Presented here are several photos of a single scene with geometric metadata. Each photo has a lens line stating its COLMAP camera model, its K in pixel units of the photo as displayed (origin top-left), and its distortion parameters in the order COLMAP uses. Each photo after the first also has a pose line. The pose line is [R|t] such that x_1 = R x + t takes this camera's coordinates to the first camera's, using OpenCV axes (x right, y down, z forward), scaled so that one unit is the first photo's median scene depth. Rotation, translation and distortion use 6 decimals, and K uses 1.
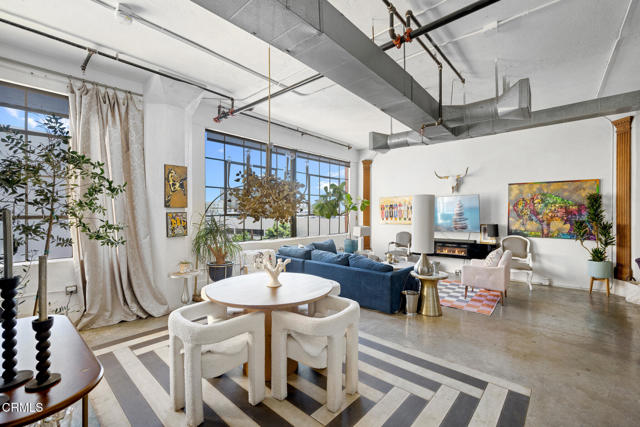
lens RADIAL K [[270.8, 0, 313.6], [0, 270.8, 214.3], [0, 0, 1]] dist [-0.005618, 0.001269]
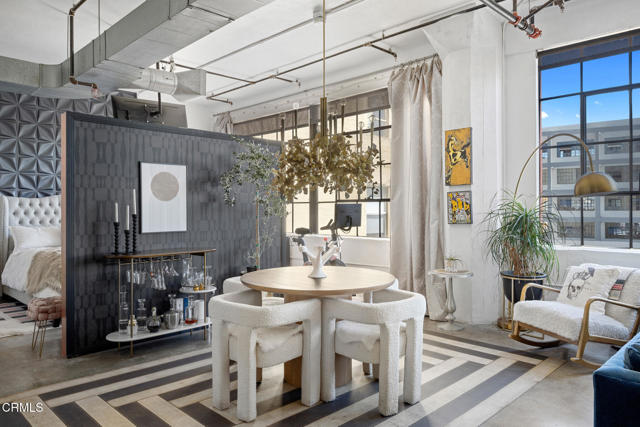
lens RADIAL K [[461.1, 0, 340.8], [0, 461.1, 203.4], [0, 0, 1]] dist [-0.013562, 0.006815]
pose [[-0.015699, -0.010586, -0.999821, 0.596490], [0.000986, 0.999943, -0.010603, 0.030083], [0.999876, -0.001152, -0.015688, 0.540107]]
